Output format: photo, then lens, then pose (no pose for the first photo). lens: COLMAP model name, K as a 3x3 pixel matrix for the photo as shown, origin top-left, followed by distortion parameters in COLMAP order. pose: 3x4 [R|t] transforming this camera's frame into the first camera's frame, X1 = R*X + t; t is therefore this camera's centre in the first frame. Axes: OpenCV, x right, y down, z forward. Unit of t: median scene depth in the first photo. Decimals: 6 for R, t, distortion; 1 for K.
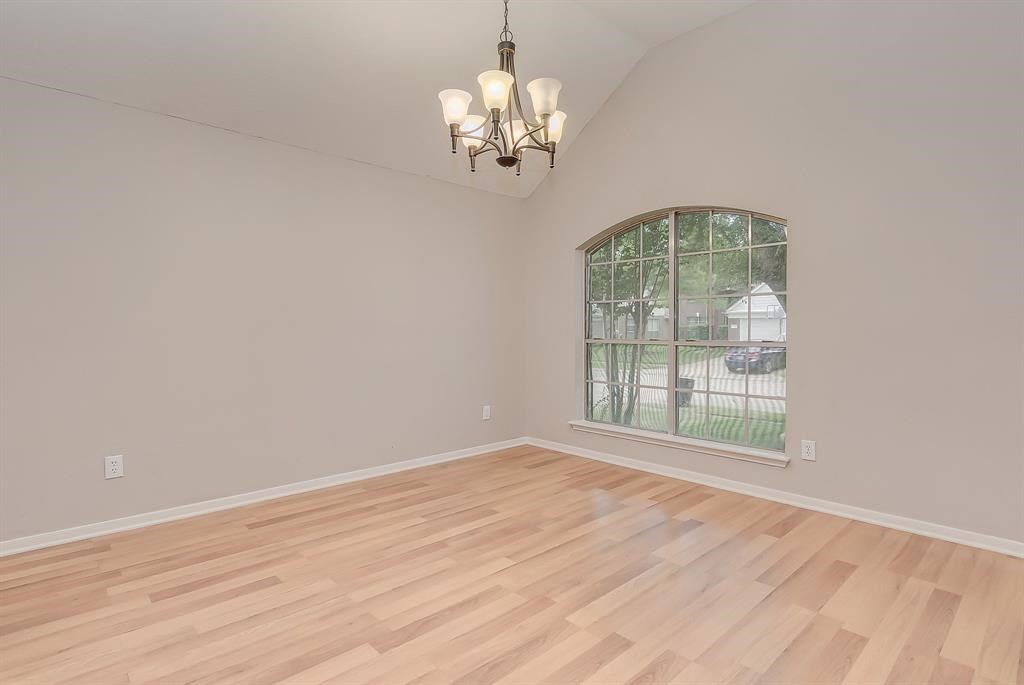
lens RADIAL K [[509.9, 0, 518.6], [0, 509.9, 342.4], [0, 0, 1]] dist [0.004008, -0.000486]
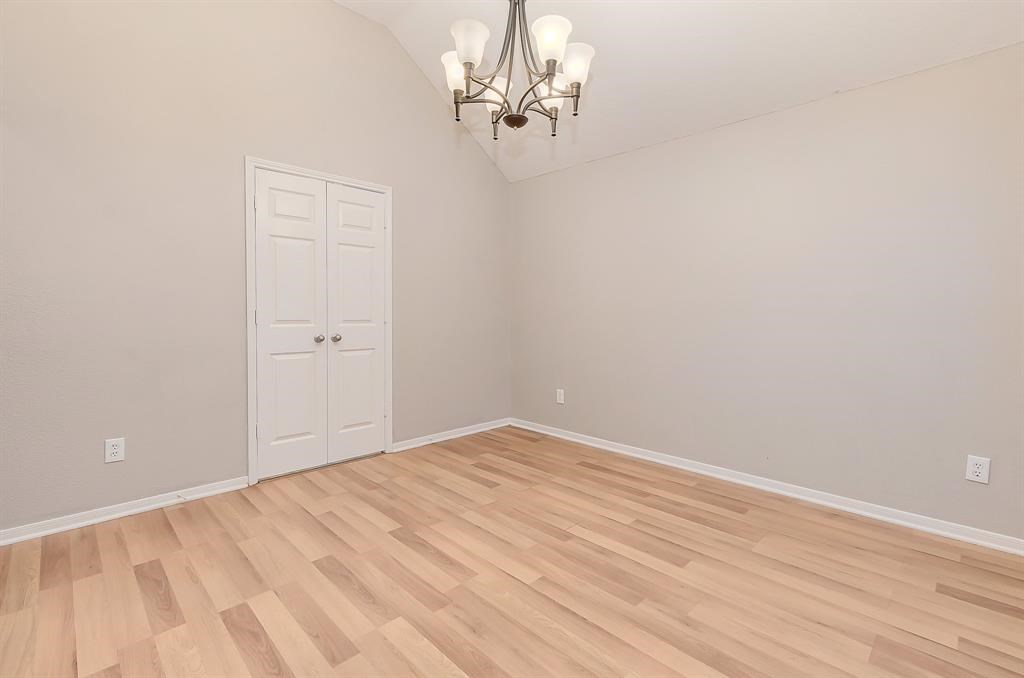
lens RADIAL K [[460.1, 0, 534.3], [0, 460.1, 307.1], [0, 0, 1]] dist [0.005062, -0.001603]
pose [[0.049683, -0.009663, -0.998718, 0.697966], [-0.029711, 0.999496, -0.011149, -0.026765], [0.998323, 0.030227, 0.049371, 0.854187]]
